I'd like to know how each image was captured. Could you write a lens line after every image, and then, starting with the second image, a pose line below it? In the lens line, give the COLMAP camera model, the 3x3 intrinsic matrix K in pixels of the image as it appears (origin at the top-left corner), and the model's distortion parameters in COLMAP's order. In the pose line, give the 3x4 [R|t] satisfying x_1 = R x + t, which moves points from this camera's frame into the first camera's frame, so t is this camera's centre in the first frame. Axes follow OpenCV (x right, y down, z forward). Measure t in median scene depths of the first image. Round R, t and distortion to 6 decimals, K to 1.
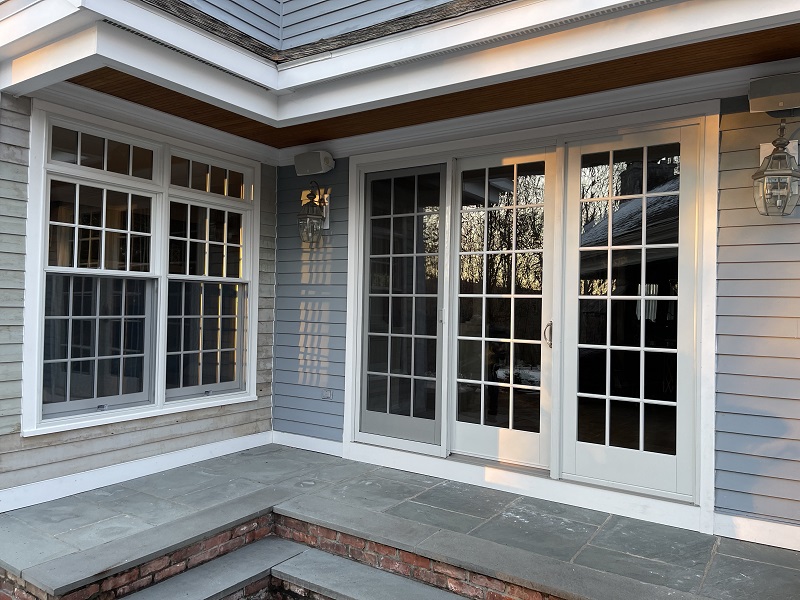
lens RADIAL K [[603.4, 0, 402.5], [0, 603.4, 295.4], [0, 0, 1]] dist [0.084321, -0.100887]
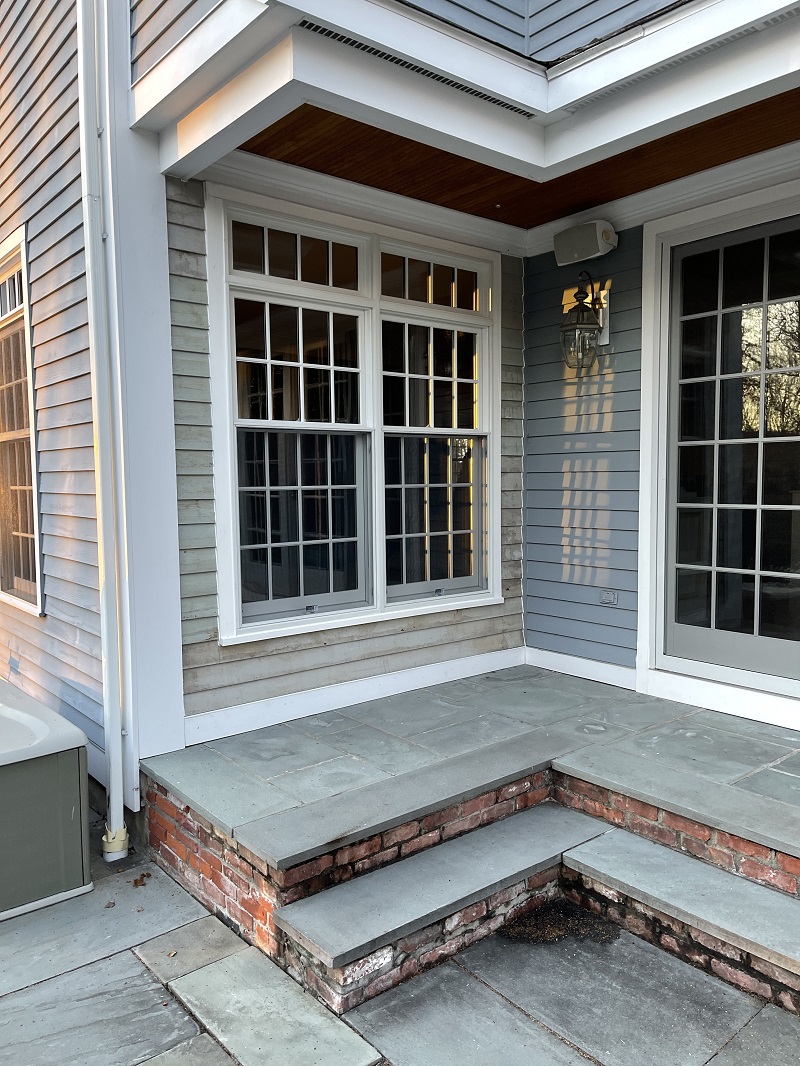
lens RADIAL K [[802.6, 0, 401.4], [0, 802.6, 538.7], [0, 0, 1]] dist [0.079369, -0.100914]
pose [[0.954566, -0.007338, -0.297909, -0.088015], [0.034536, 0.995685, 0.086135, 0.016574], [0.295992, -0.092510, 0.950700, 0.105951]]
